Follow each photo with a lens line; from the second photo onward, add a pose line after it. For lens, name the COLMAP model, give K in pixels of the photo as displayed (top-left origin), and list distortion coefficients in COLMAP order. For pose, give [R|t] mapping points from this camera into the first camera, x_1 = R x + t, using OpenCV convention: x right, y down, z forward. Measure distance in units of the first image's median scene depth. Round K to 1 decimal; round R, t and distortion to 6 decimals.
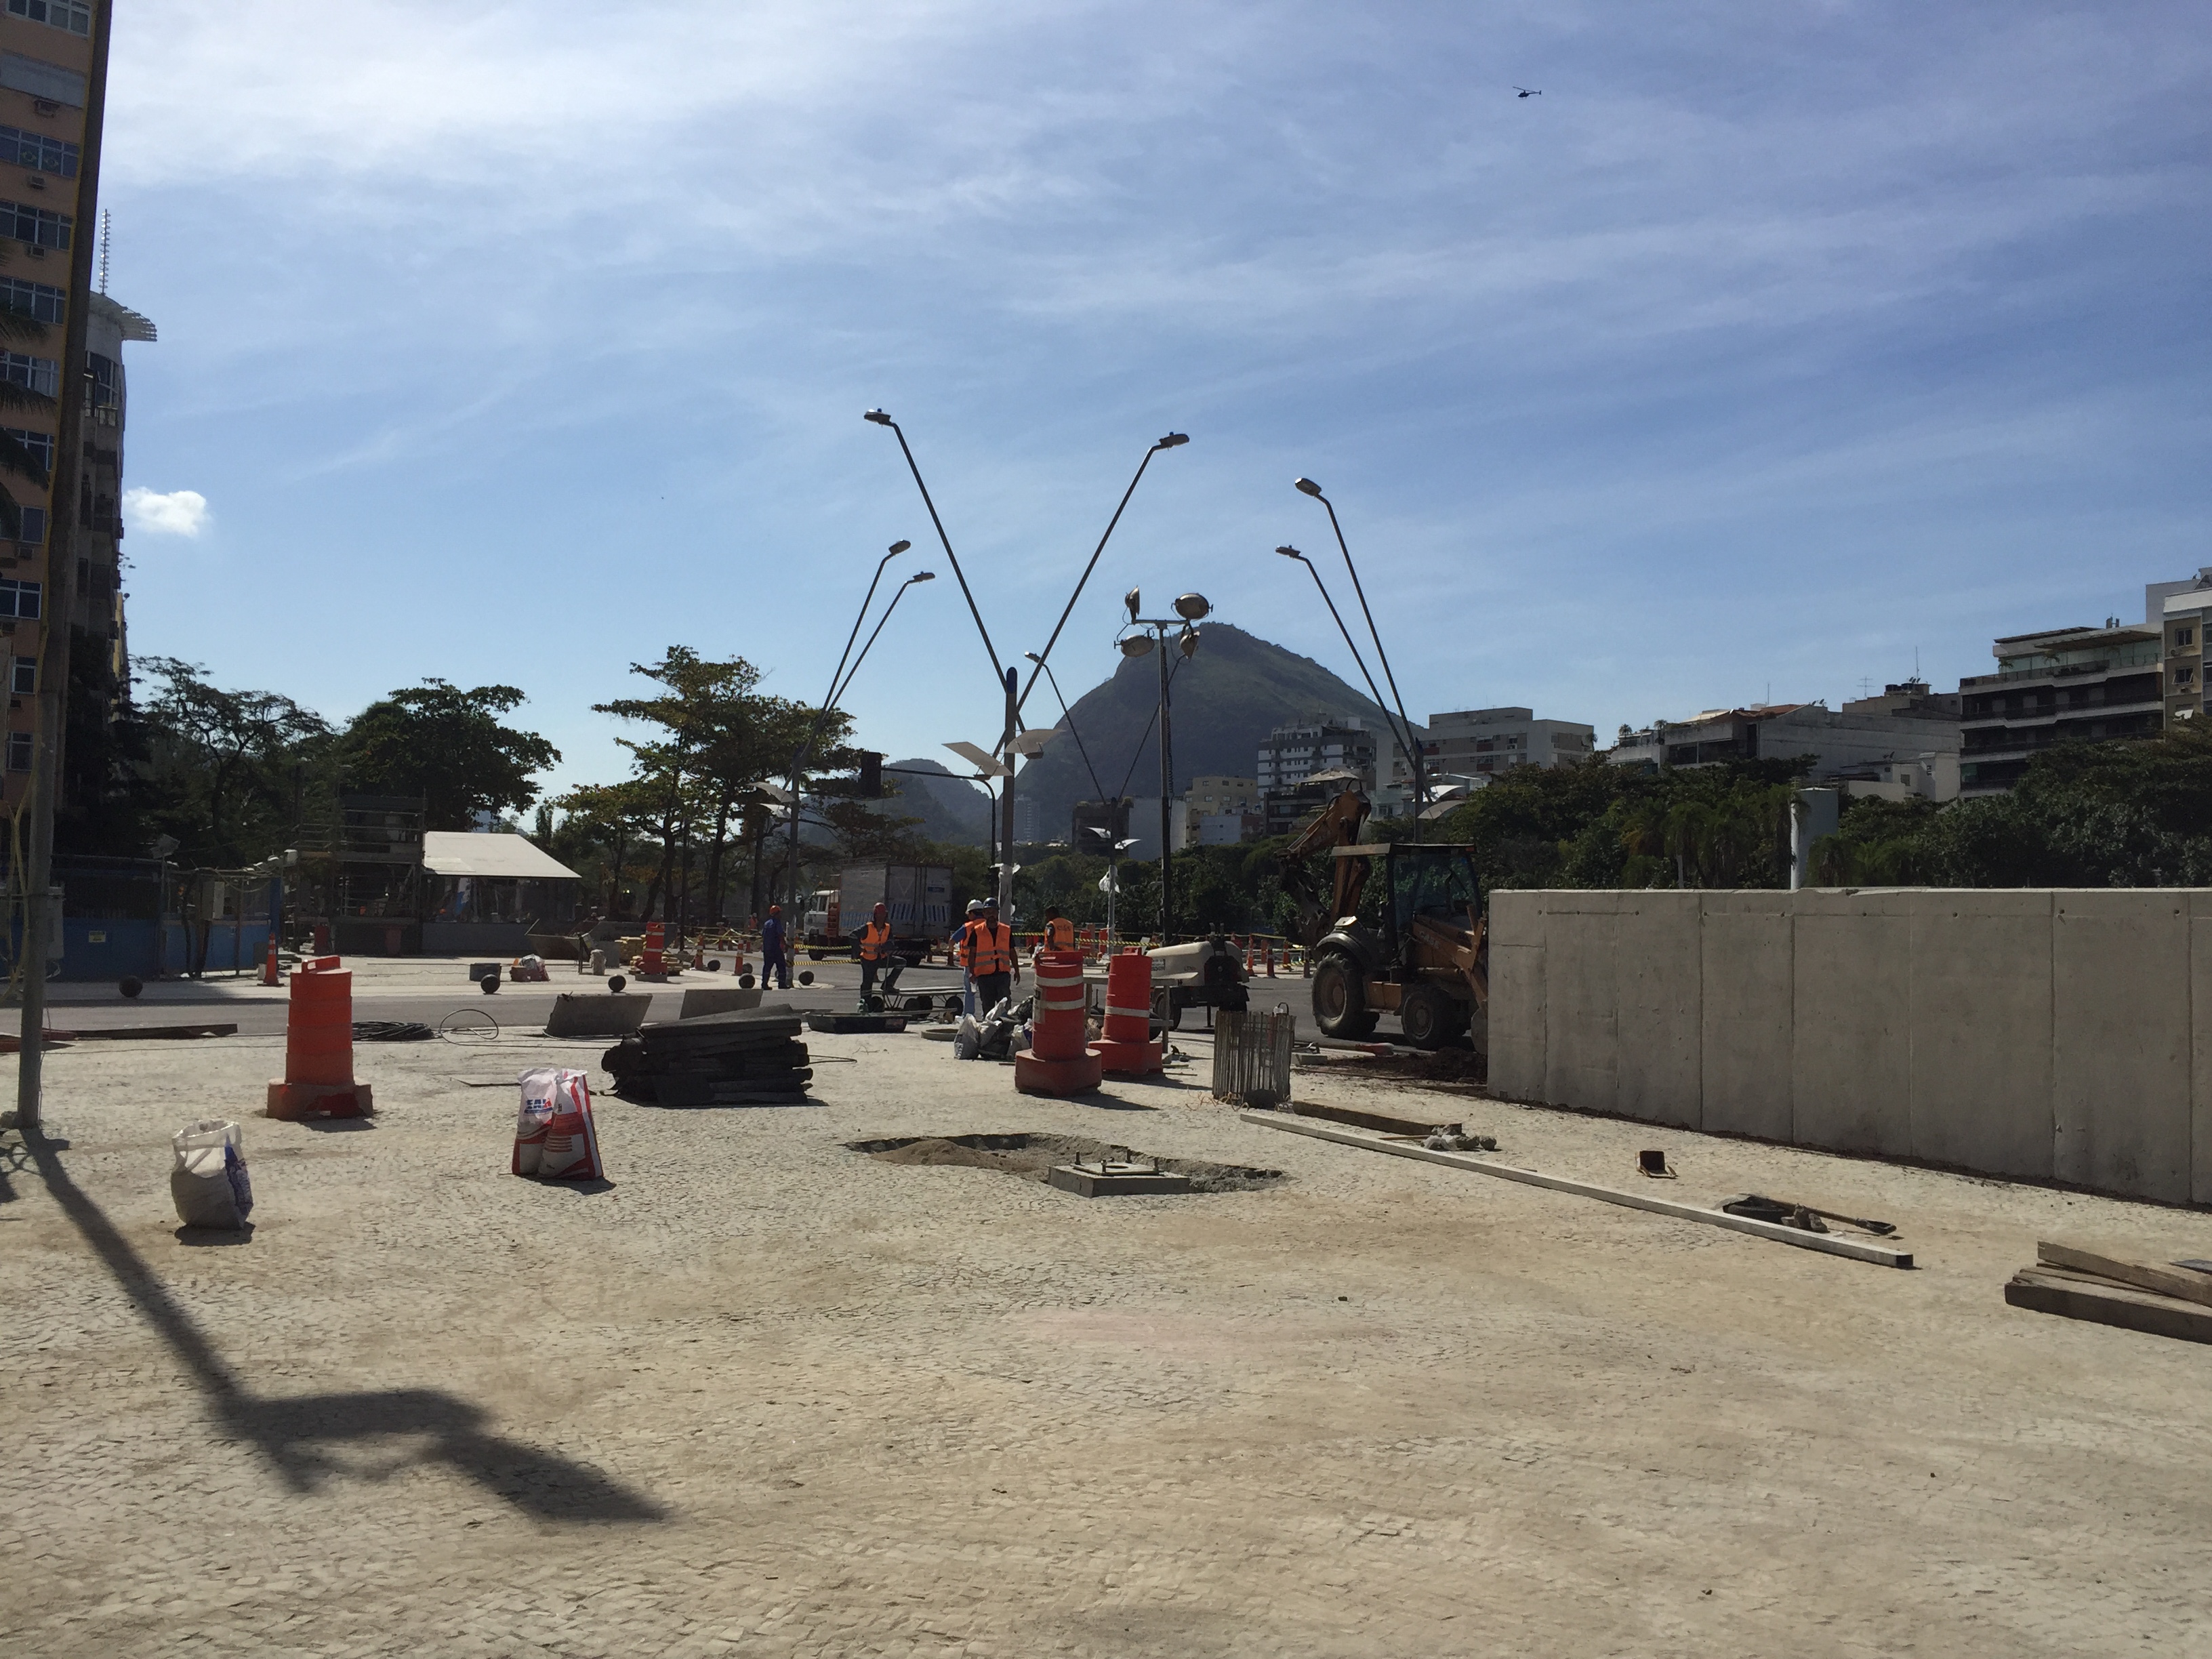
lens RADIAL K [[1889.0, 0, 1098.7], [0, 1889.0, 823.3], [0, 0, 1]] dist [0.038660, -0.045766]
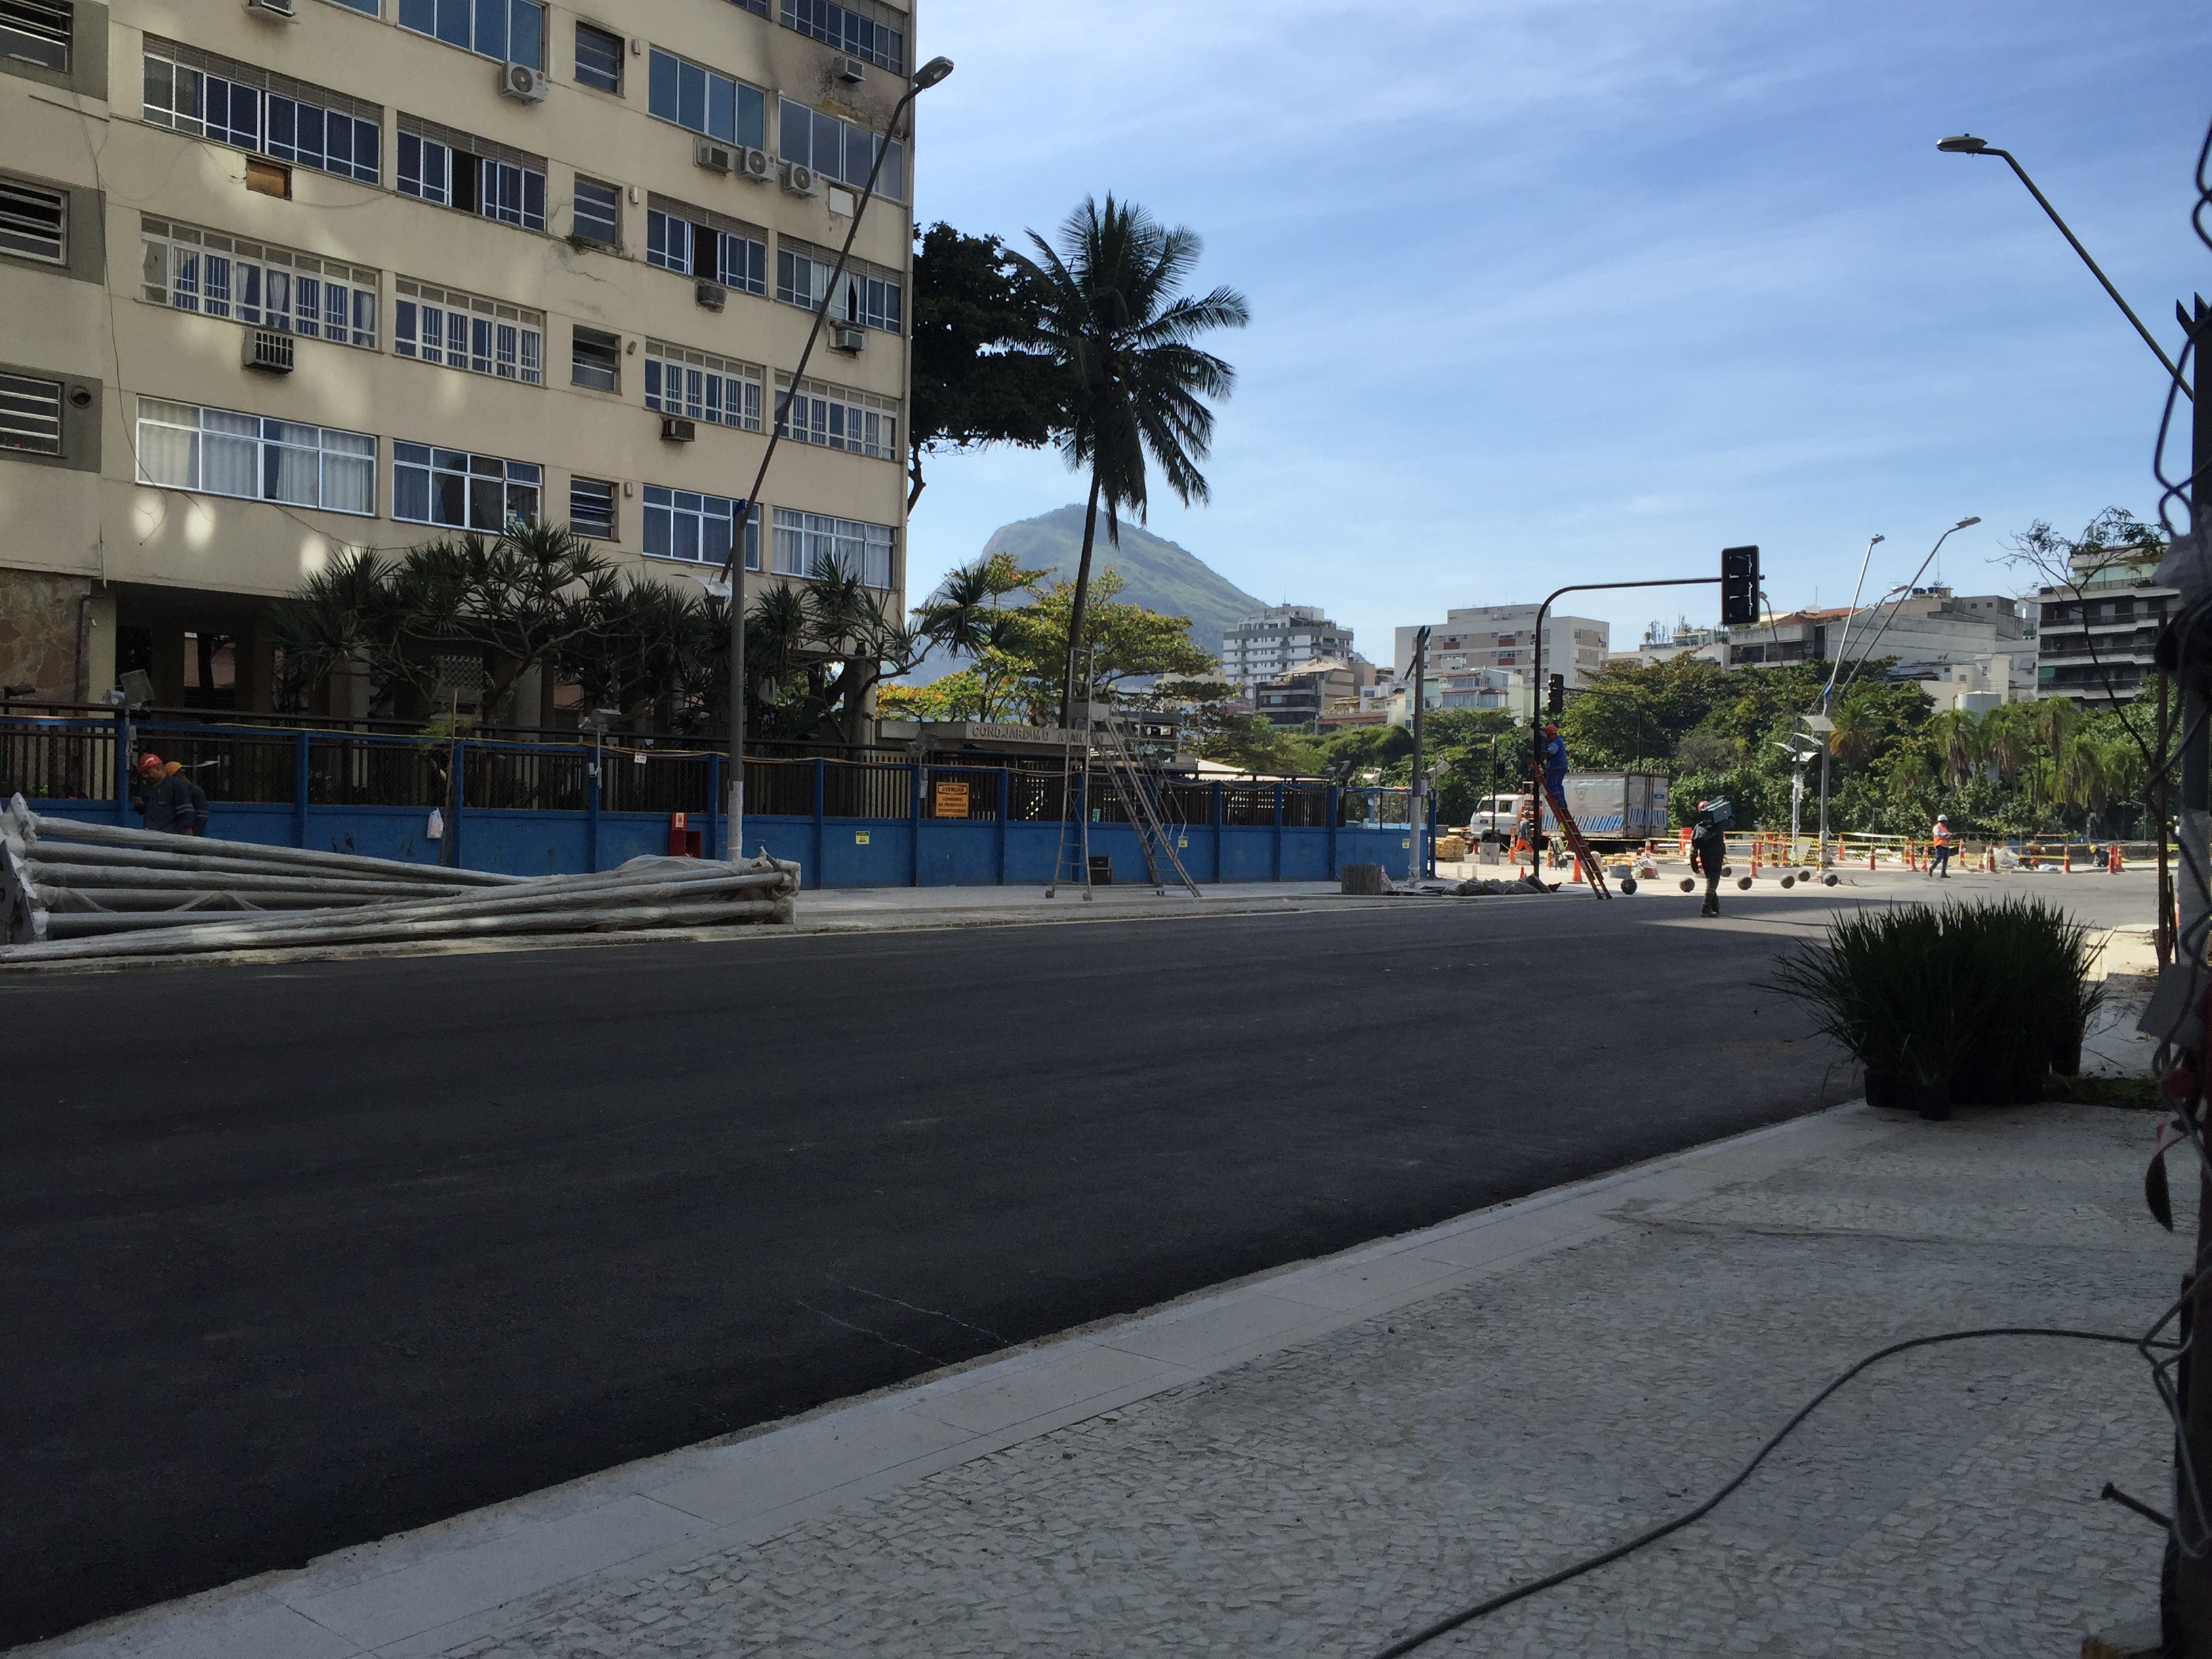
lens RADIAL K [[1889.0, 0, 1103.1], [0, 1889.0, 842.3], [0, 0, 1]] dist [0.038660, -0.045766]
pose [[0.996417, 0.000309, 0.084574, -0.167176], [-0.006378, 0.997421, 0.071493, -0.005532], [-0.084334, -0.071777, 0.993849, -0.037559]]
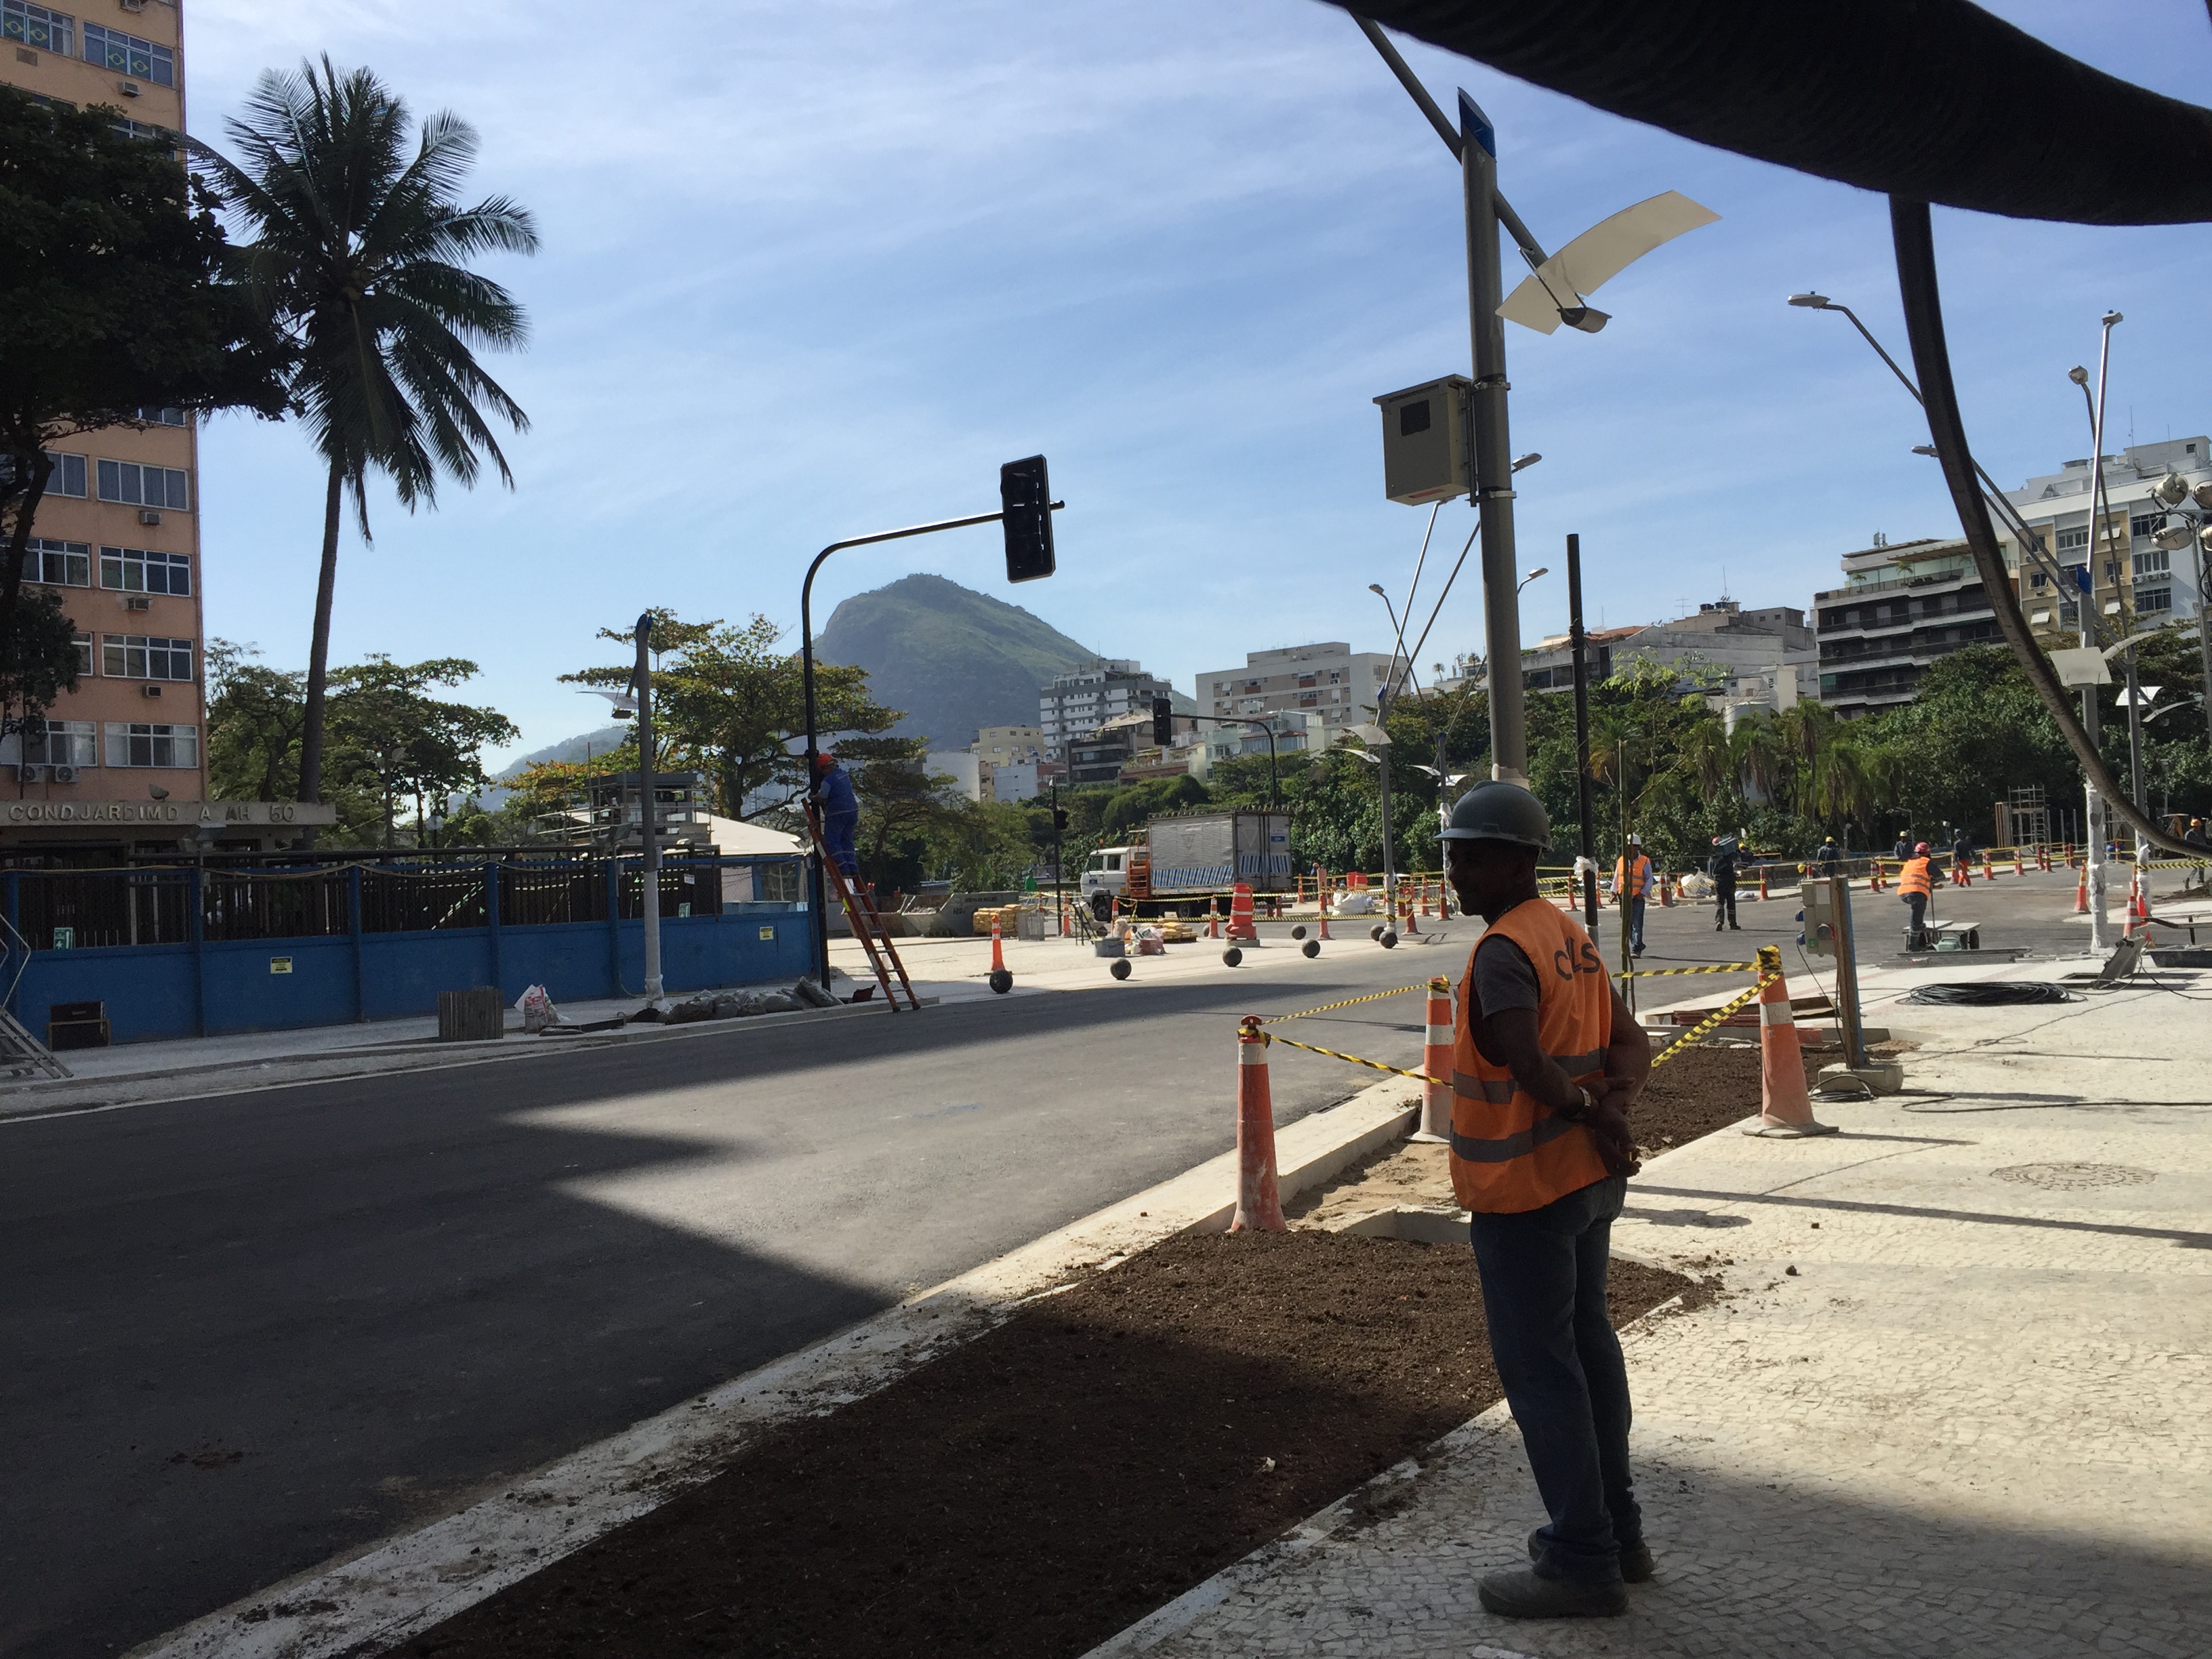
lens RADIAL K [[1889.0, 0, 1098.1], [0, 1889.0, 837.2], [0, 0, 1]] dist [0.038660, -0.045766]
pose [[0.986668, -0.058826, 0.151741, -0.102664], [0.053835, 0.997872, 0.036795, -0.001789], [-0.153583, -0.028136, 0.987735, 0.024689]]
